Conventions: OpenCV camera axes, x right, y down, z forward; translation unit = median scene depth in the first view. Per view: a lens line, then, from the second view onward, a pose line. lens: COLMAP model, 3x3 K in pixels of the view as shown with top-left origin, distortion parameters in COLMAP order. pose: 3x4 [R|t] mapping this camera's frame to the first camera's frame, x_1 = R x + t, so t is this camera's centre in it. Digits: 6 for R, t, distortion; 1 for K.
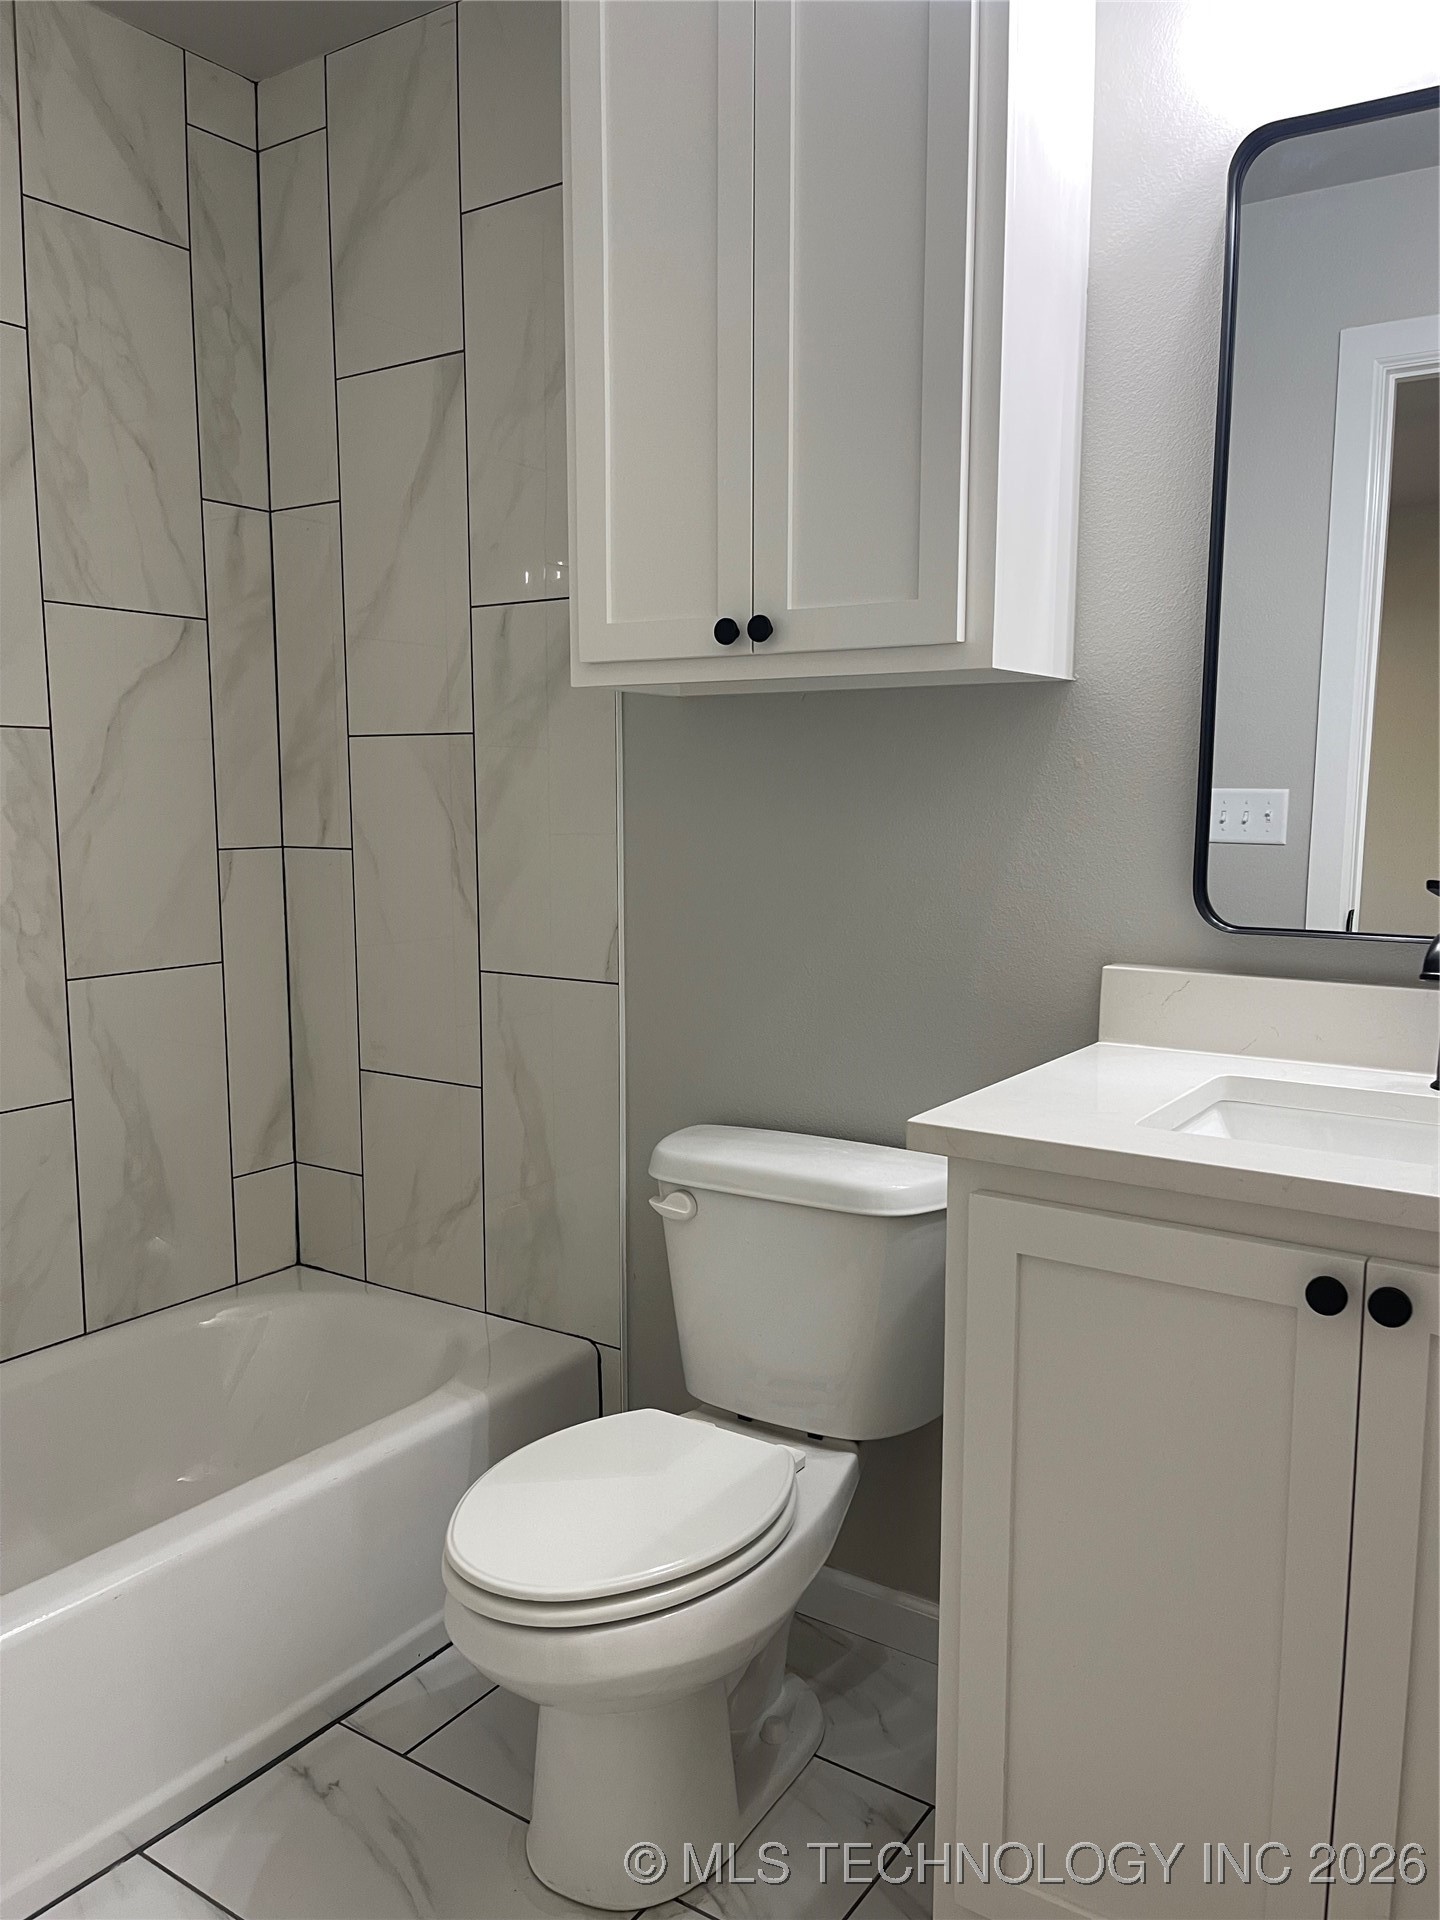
lens RADIAL K [[1466.8, 0, 720.0], [0, 1466.8, 960.0], [0, 0, 1]] dist [0.102625, -0.165459]
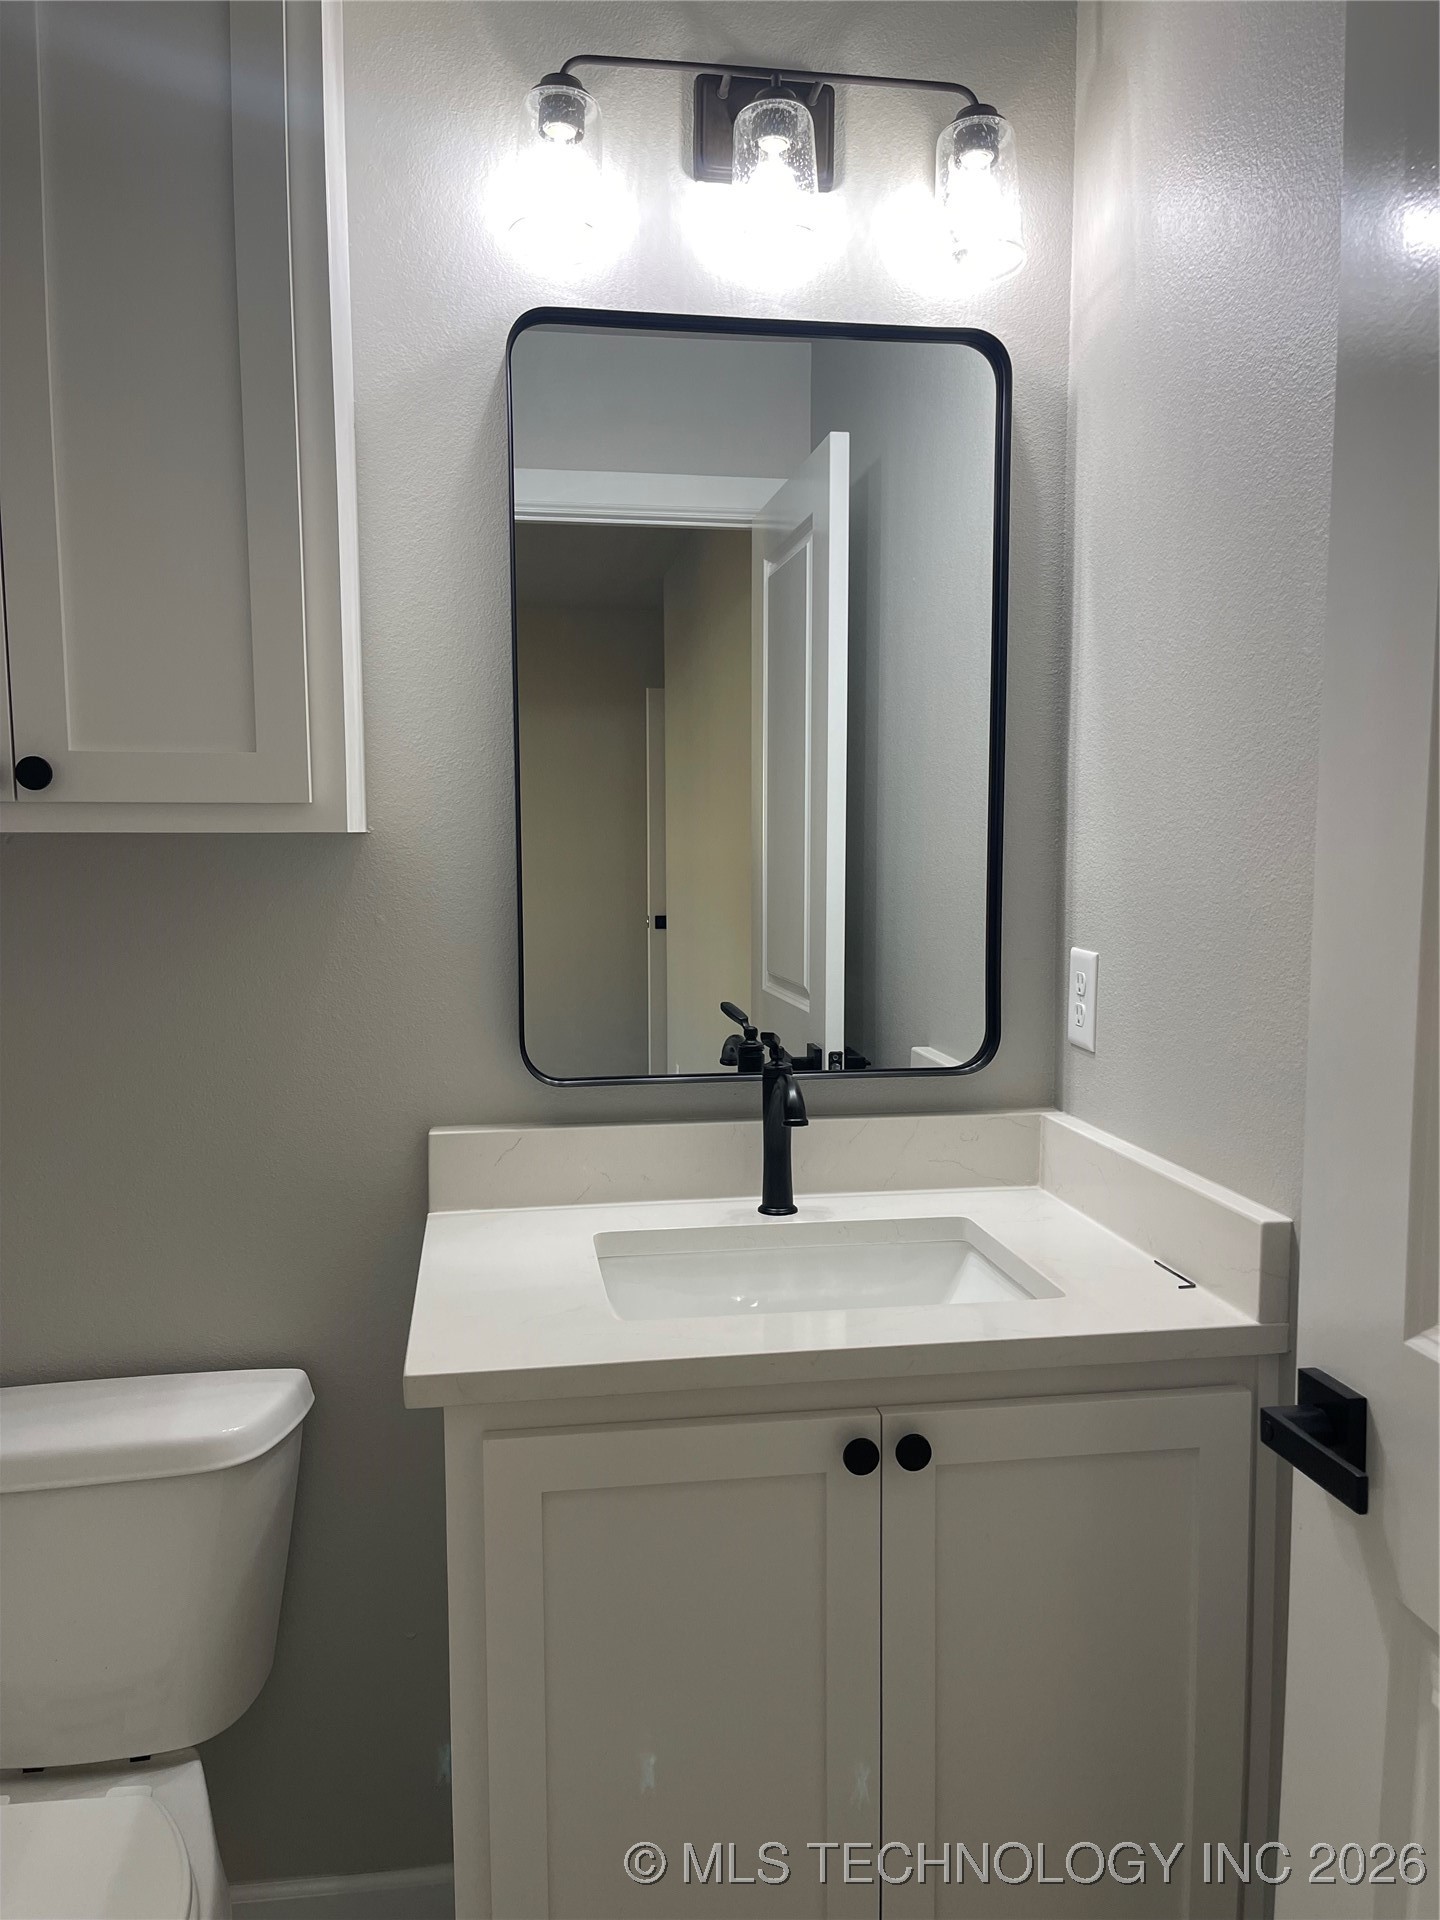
lens RADIAL K [[1466.8, 0, 720.0], [0, 1466.8, 960.0], [0, 0, 1]] dist [0.102625, -0.165459]
pose [[0.724182, -0.068074, 0.686241, -0.262170], [0.085904, 0.996270, 0.008175, -0.103972], [-0.684238, 0.053031, 0.727328, 0.189773]]
